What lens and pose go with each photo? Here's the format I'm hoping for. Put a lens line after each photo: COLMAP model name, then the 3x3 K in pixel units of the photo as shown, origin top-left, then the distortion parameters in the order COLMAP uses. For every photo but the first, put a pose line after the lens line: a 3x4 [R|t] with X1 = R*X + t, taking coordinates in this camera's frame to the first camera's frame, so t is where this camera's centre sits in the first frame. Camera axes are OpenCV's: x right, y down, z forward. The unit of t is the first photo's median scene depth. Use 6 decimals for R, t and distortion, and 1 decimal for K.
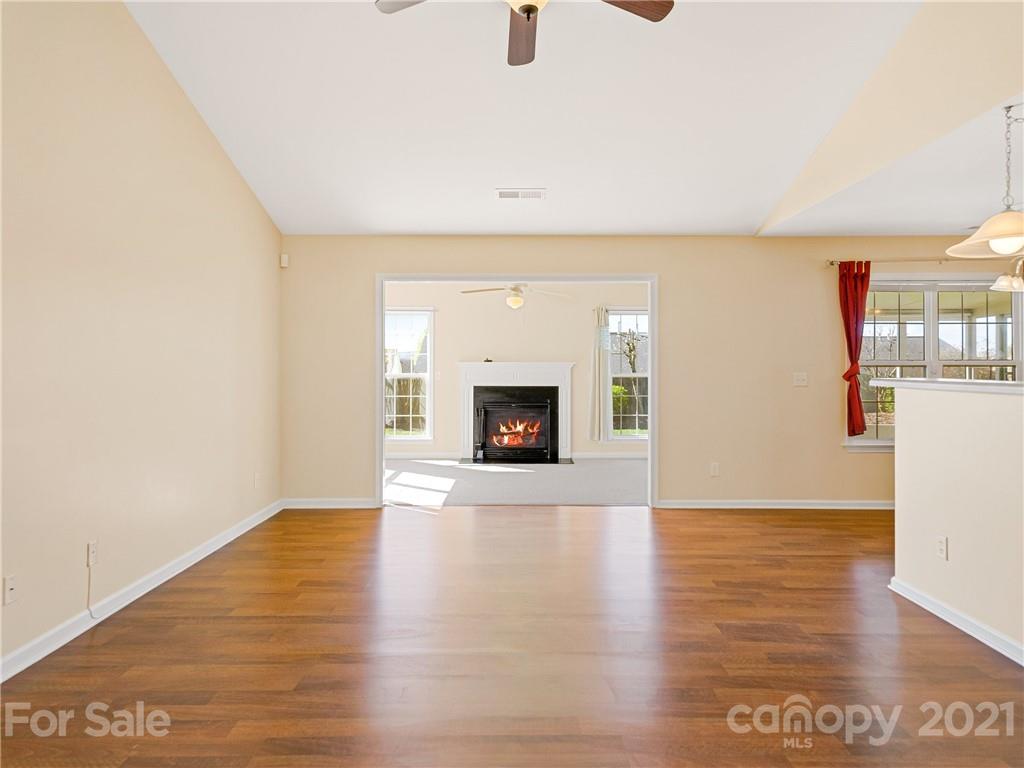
lens RADIAL K [[805.9, 0, 509.0], [0, 805.9, 369.9], [0, 0, 1]] dist [-0.000966, -0.002569]
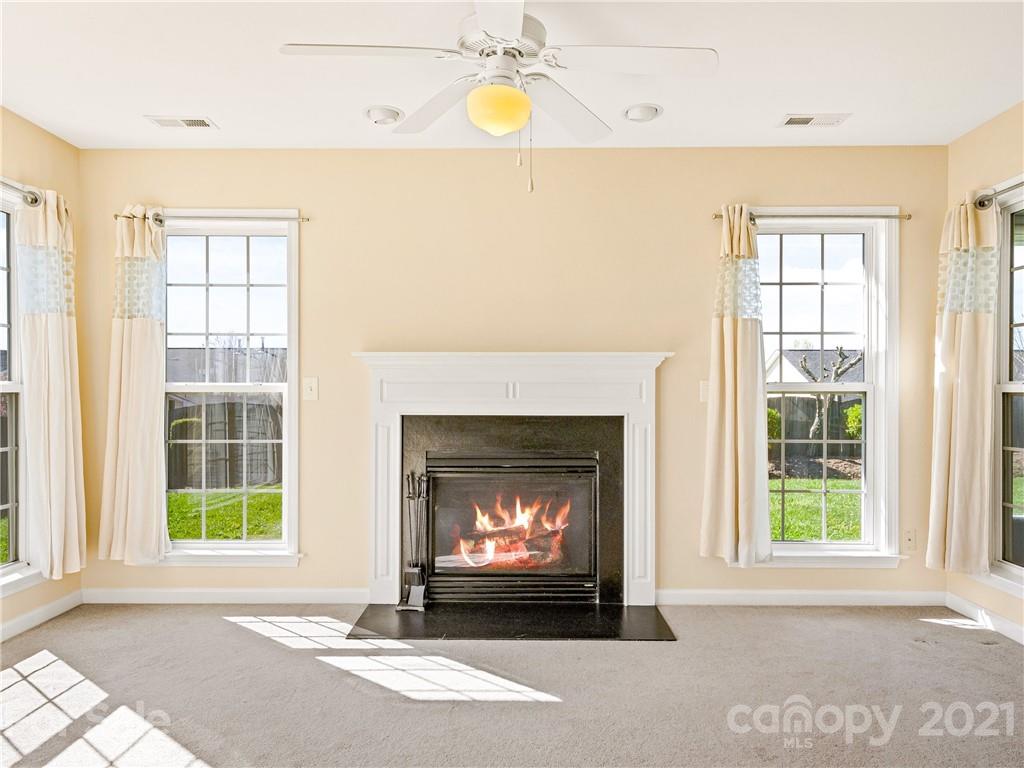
lens RADIAL K [[1103.3, 0, 513.1], [0, 1103.3, 439.7], [0, 0, 1]] dist [0.015464, 0.009146]
pose [[0.999988, 0.000938, 0.004738, 0.006394], [-0.001032, 0.999802, 0.019876, 0.021092], [-0.004719, -0.019880, 0.999791, 0.474492]]
